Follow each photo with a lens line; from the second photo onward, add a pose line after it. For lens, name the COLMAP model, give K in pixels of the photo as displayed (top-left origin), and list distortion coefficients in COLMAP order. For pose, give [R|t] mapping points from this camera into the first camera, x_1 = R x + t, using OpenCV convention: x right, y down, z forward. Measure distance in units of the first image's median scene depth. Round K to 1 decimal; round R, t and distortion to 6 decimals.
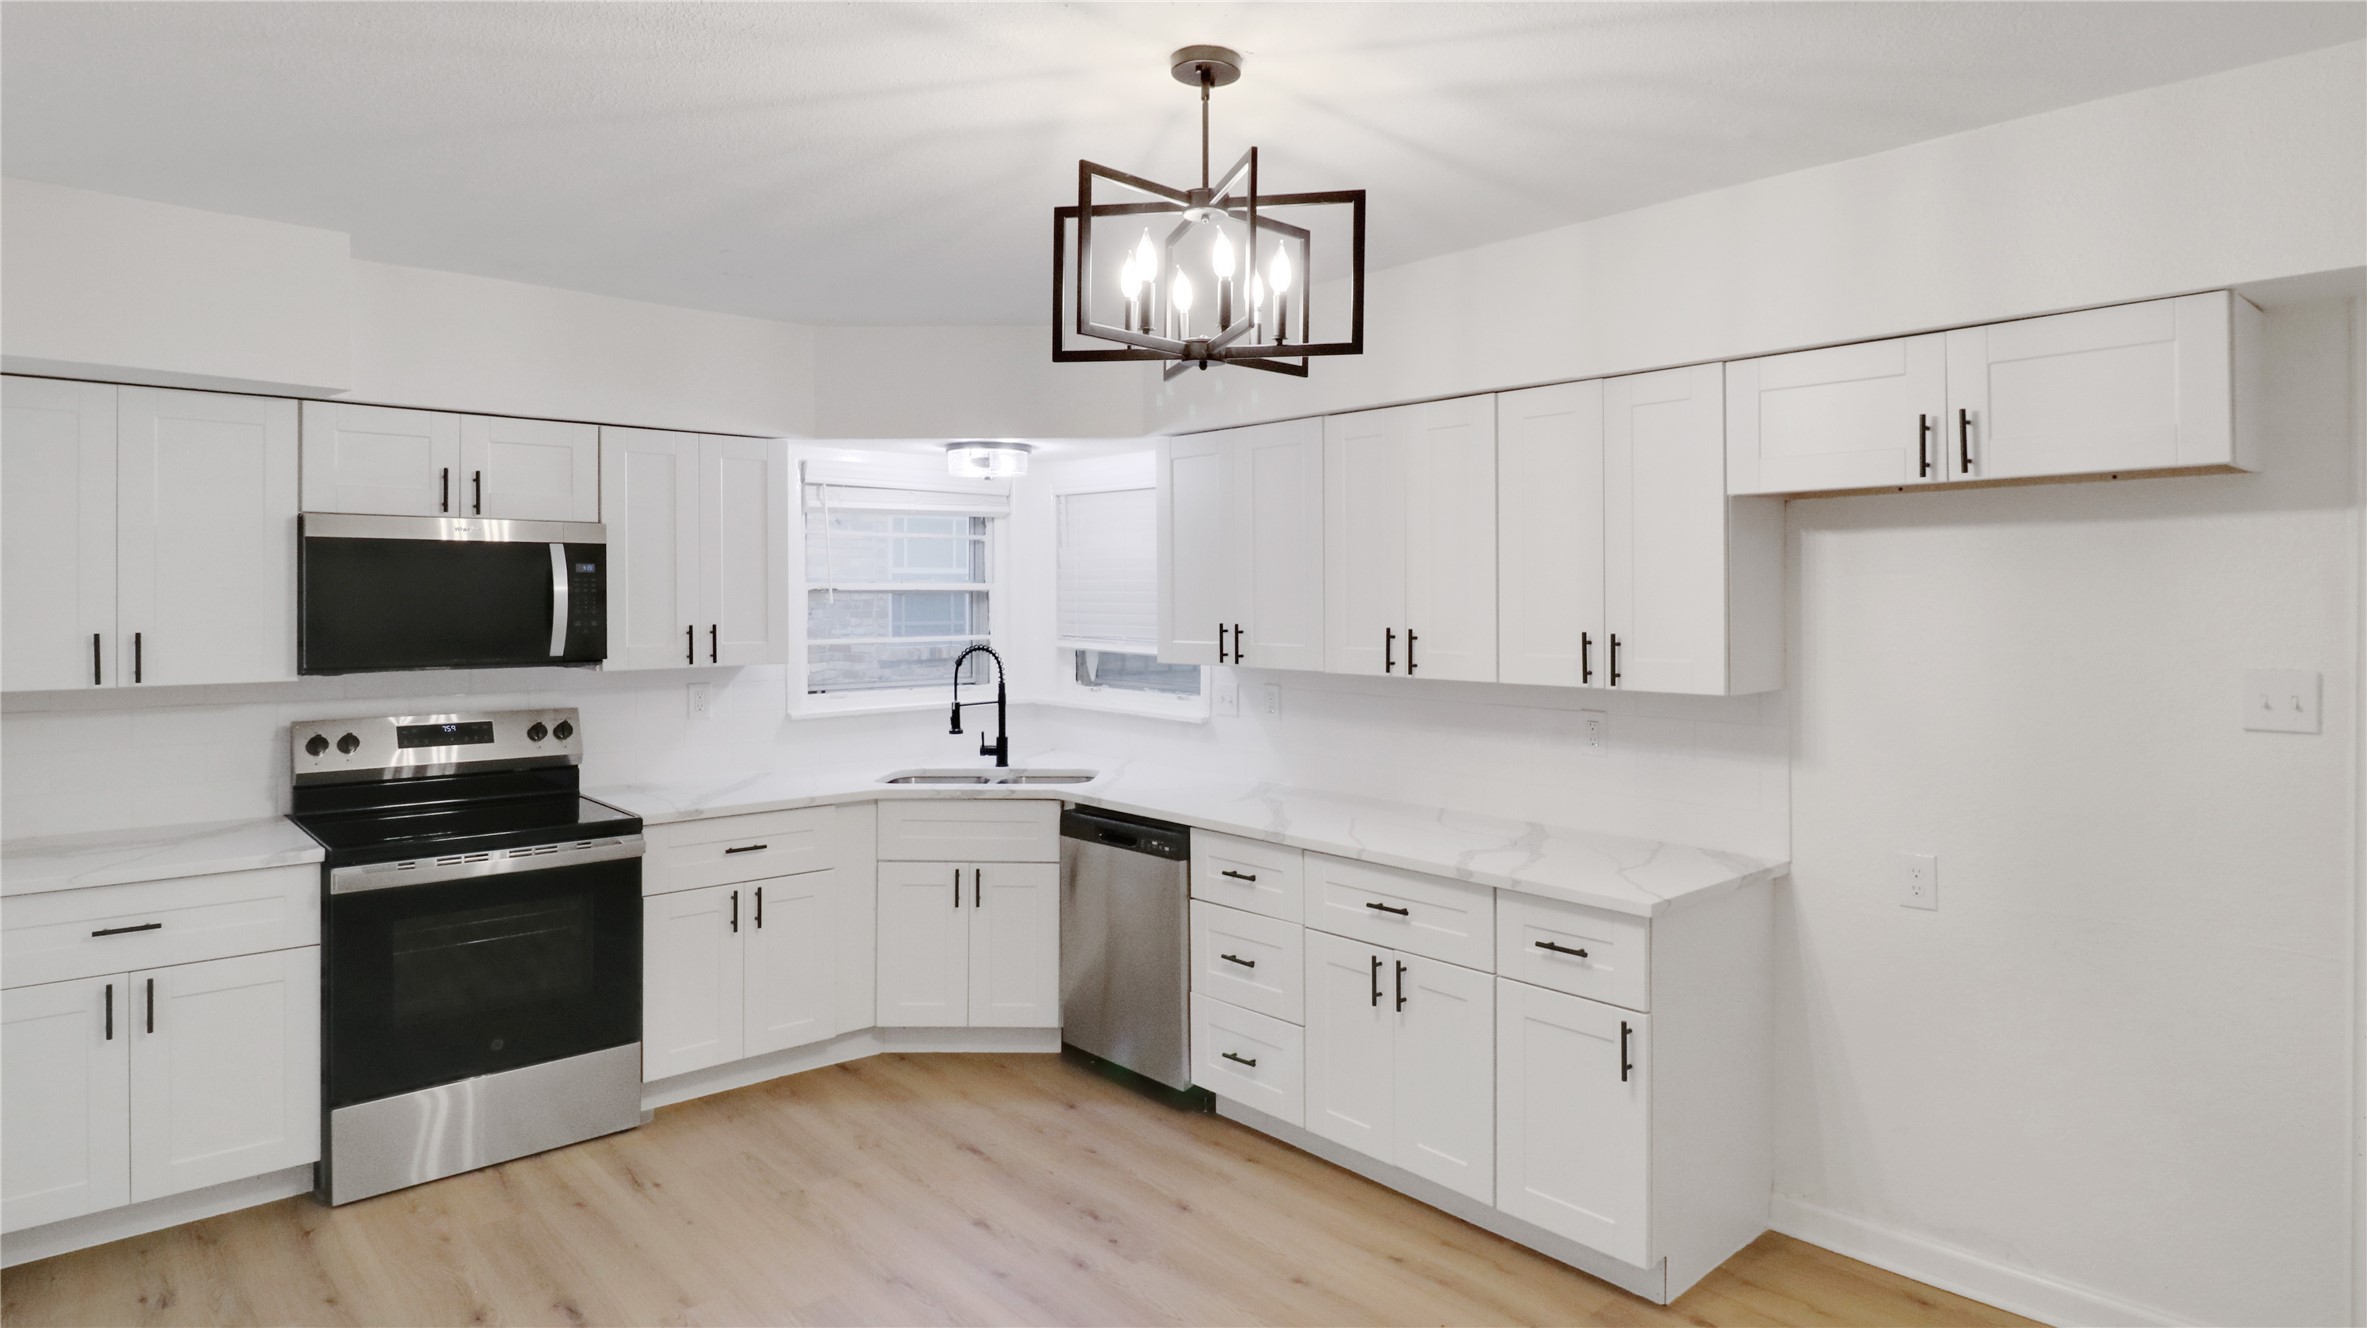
lens RADIAL K [[1307.1, 0, 1183.0], [0, 1307.1, 591.3], [0, 0, 1]] dist [0.002058, -0.001208]
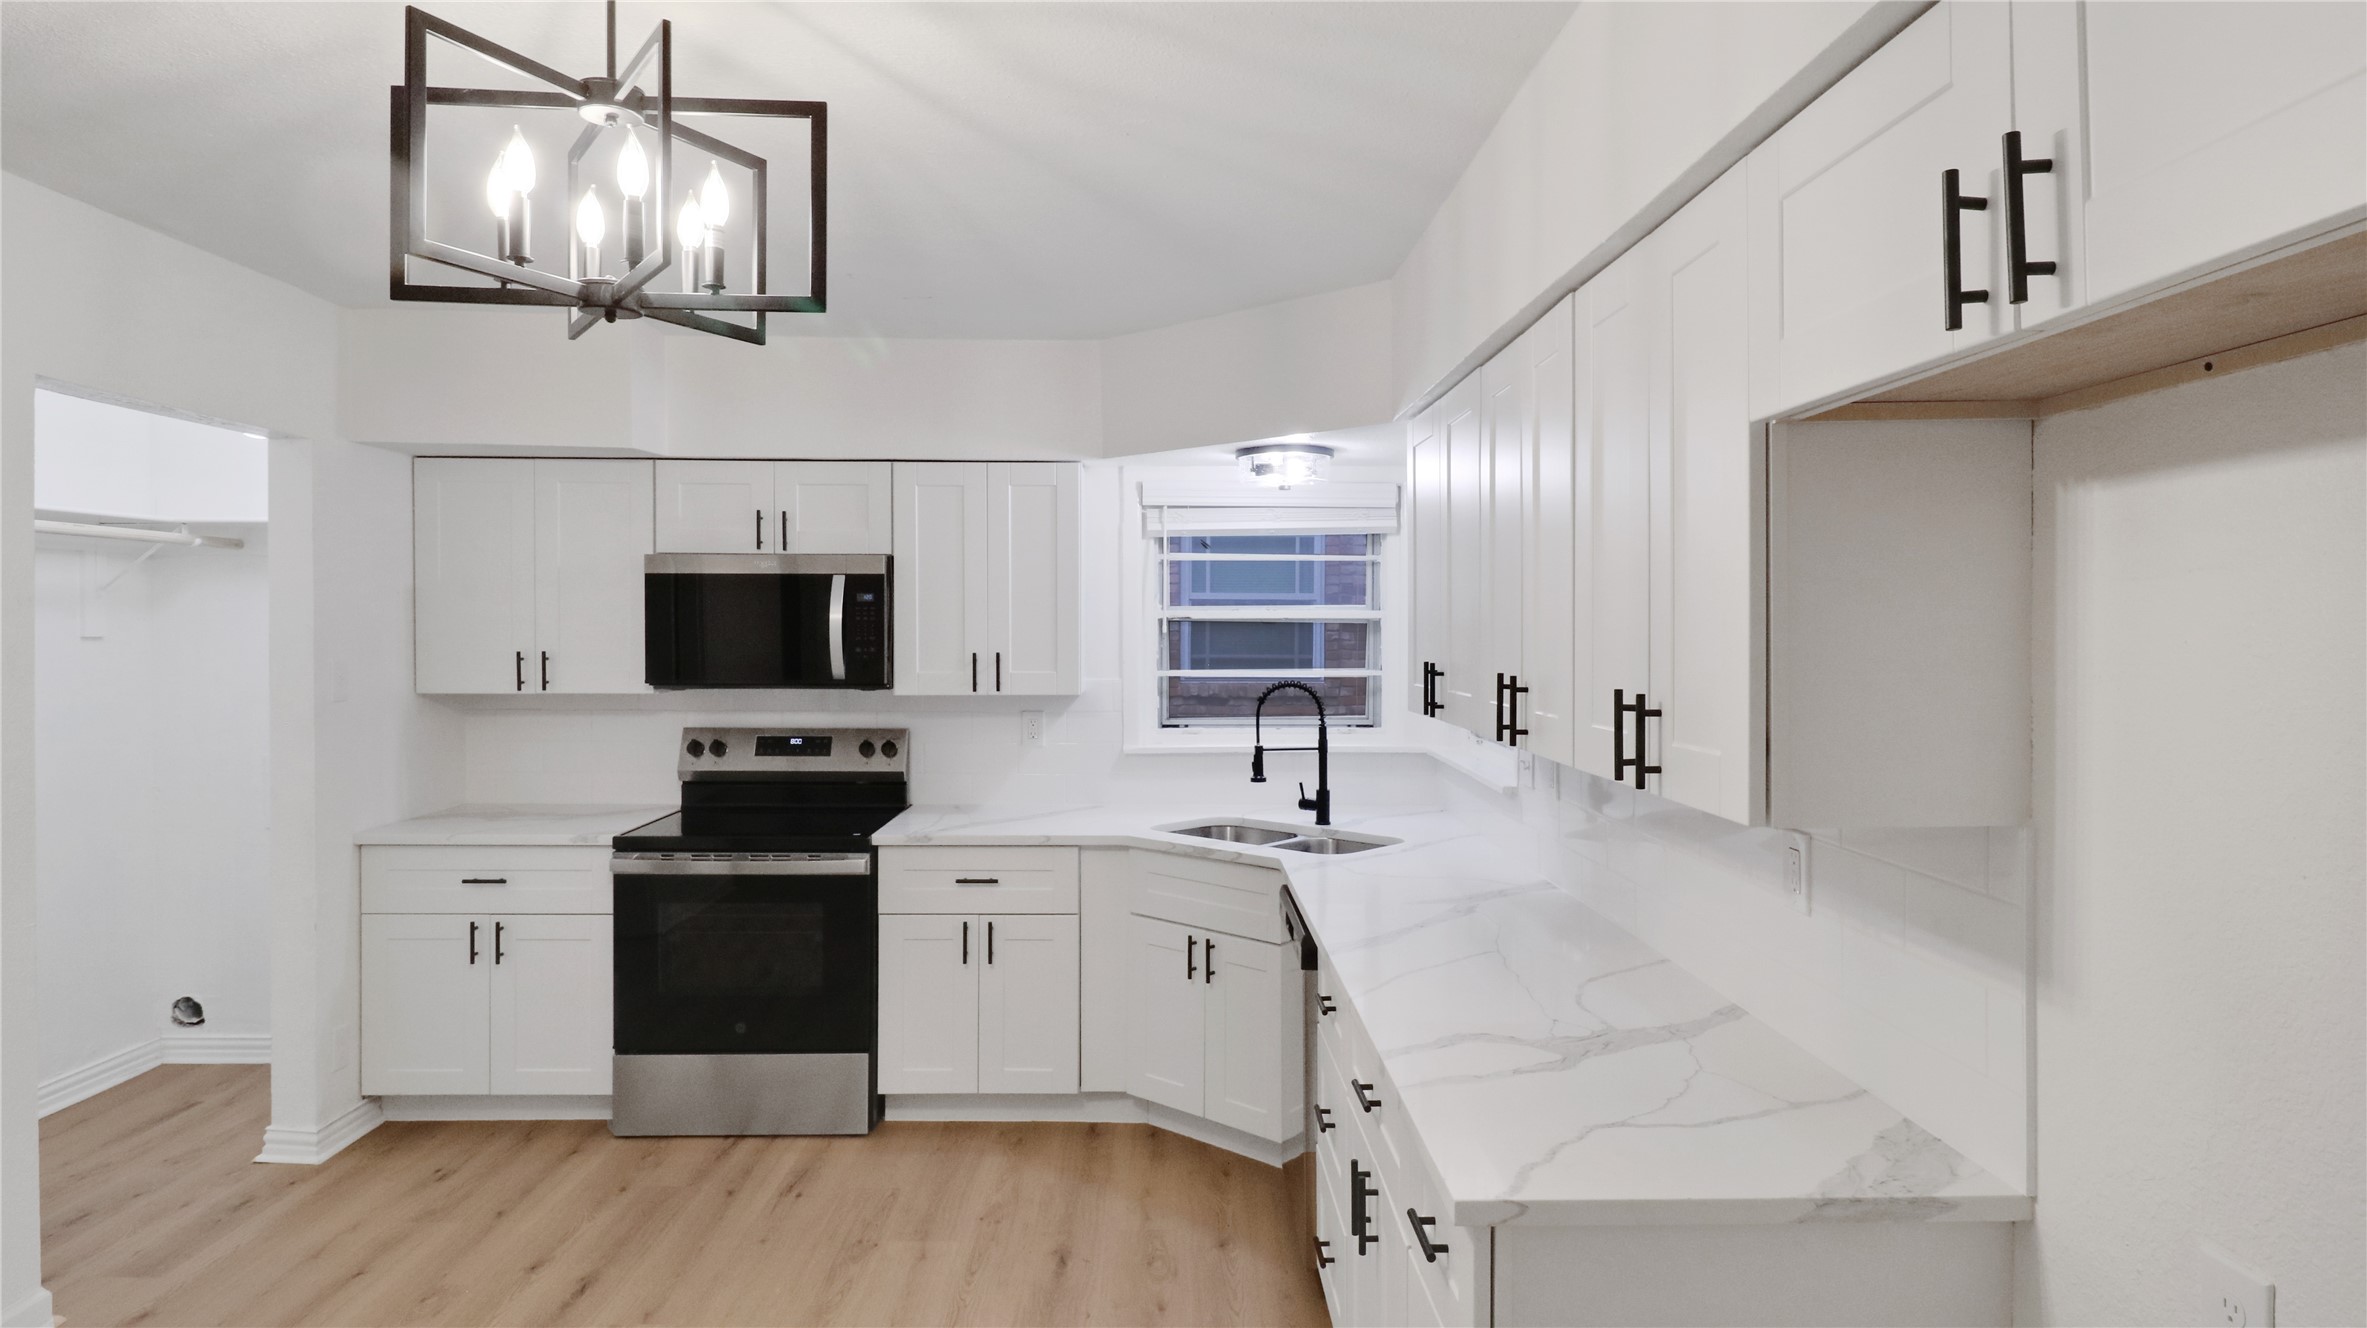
lens RADIAL K [[1311.5, 0, 1187.0], [0, 1311.5, 621.3], [0, 0, 1]] dist [-0.000171, -0.000285]
pose [[0.764044, 0.002387, -0.645160, 0.432090], [-0.001120, 0.999997, 0.002373, -0.001234], [0.645164, -0.001090, 0.764044, 0.355282]]
